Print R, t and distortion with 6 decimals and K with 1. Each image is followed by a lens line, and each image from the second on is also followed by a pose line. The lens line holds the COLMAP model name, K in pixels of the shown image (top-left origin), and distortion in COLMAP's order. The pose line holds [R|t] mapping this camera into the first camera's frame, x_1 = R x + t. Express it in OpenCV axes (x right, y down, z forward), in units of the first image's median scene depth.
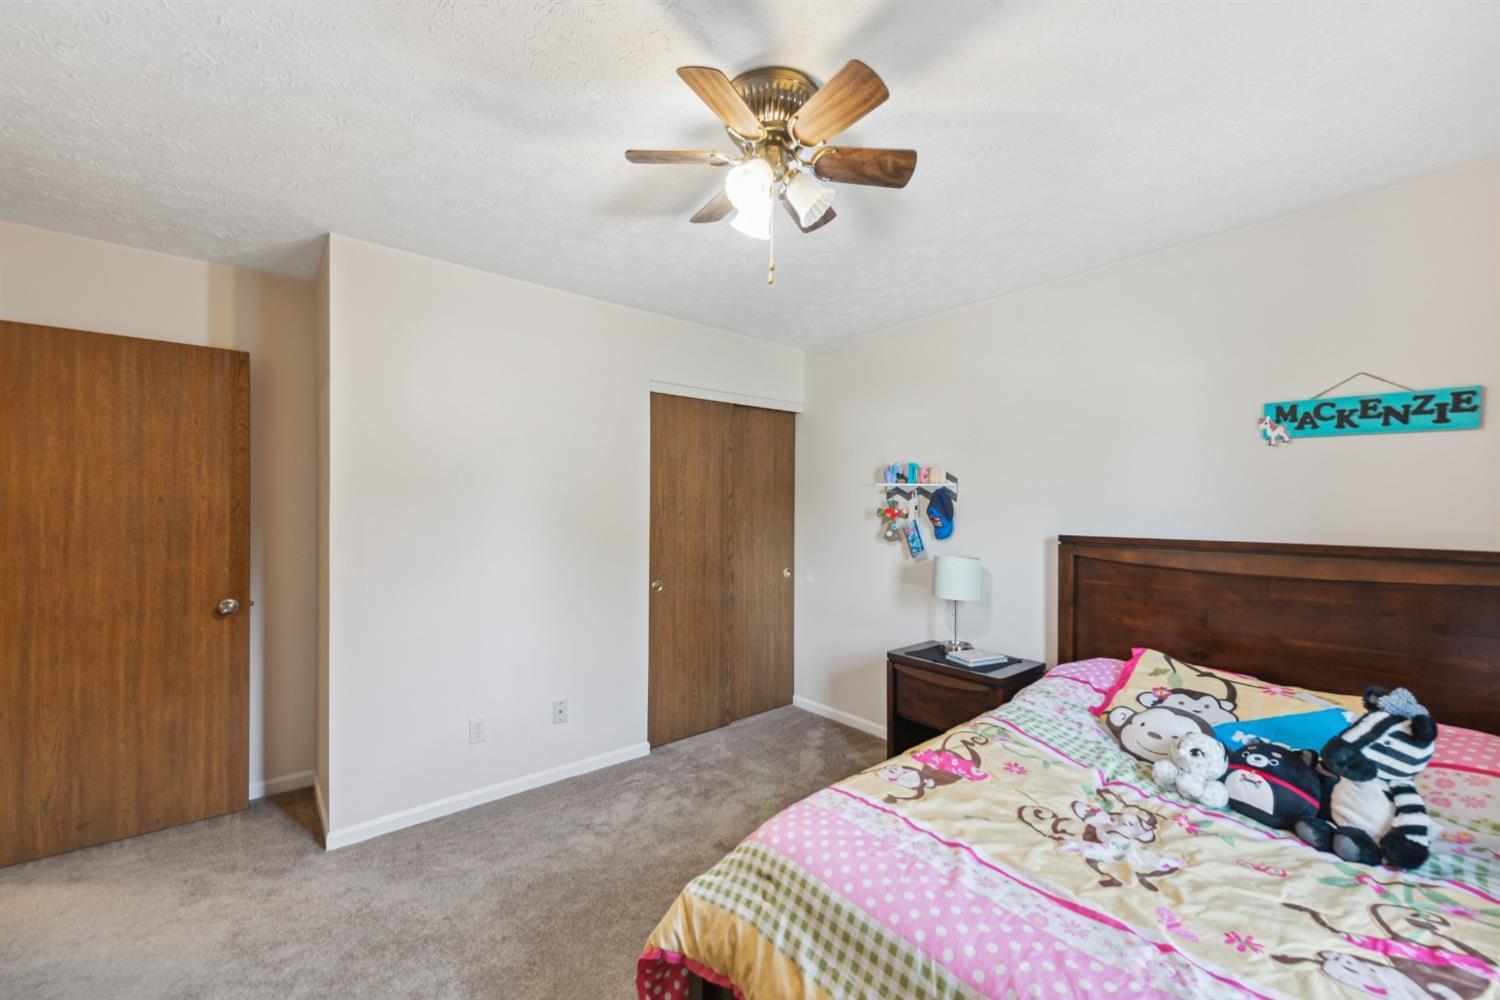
lens RADIAL K [[600.5, 0, 753.8], [0, 600.5, 505.5], [0, 0, 1]] dist [0.014731, -0.001274]
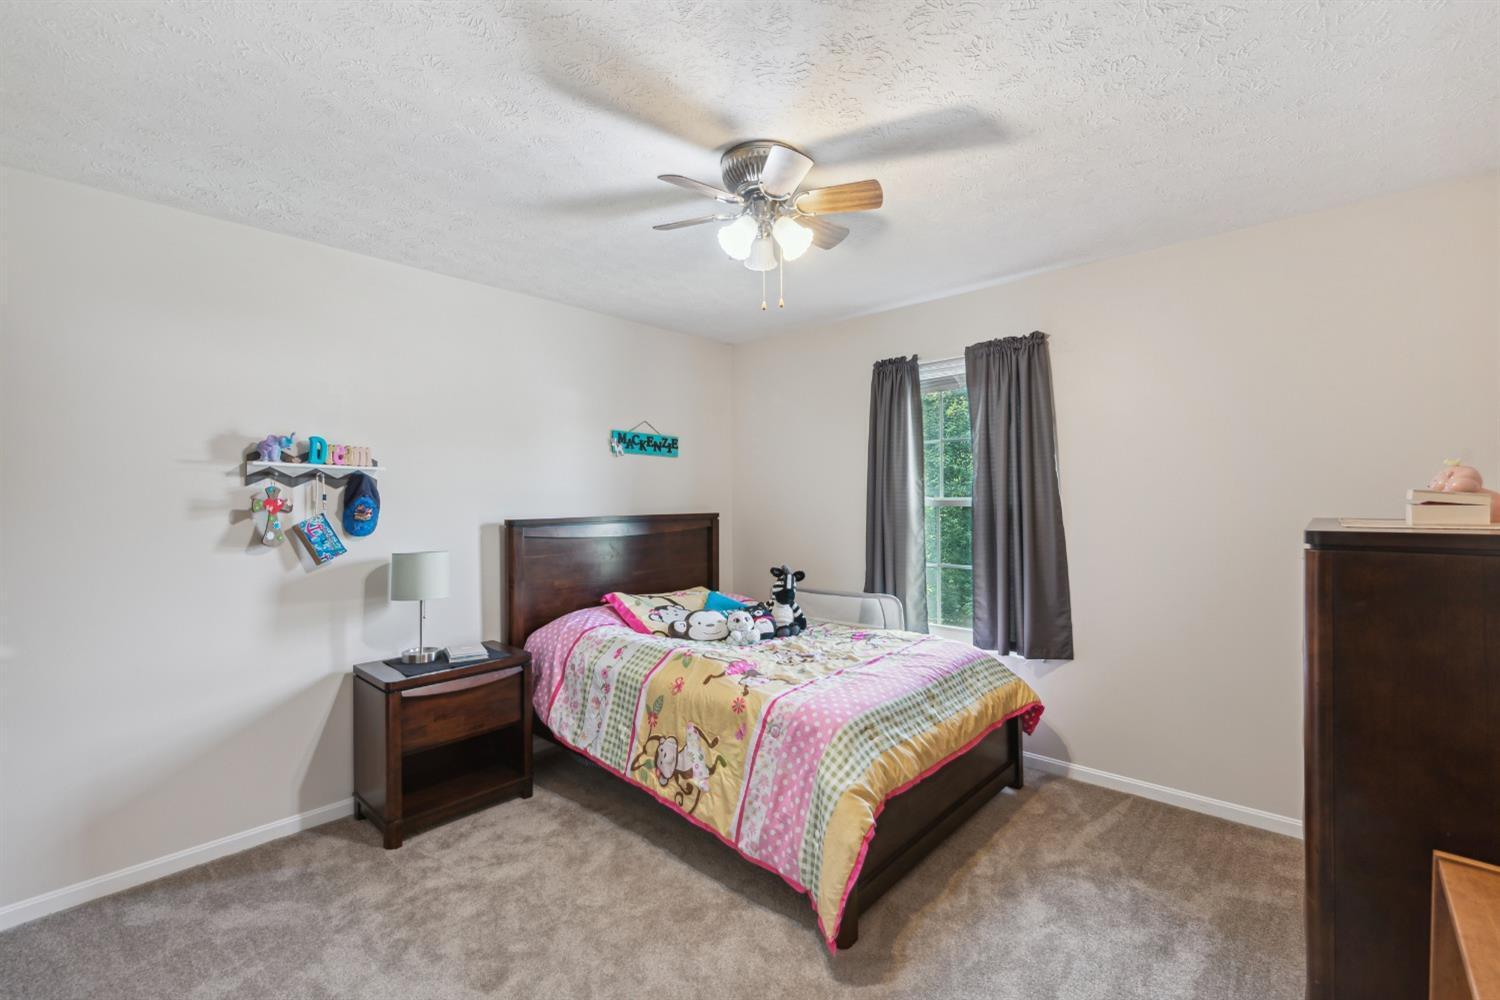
lens RADIAL K [[661.3, 0, 752.8], [0, 661.3, 495.7], [0, 0, 1]] dist [0.016935, -0.002396]
pose [[-0.150729, -0.002618, 0.988572, -1.039444], [0.005569, 0.999978, 0.003497, 0.002494], [-0.988559, 0.006032, -0.150711, 0.985357]]
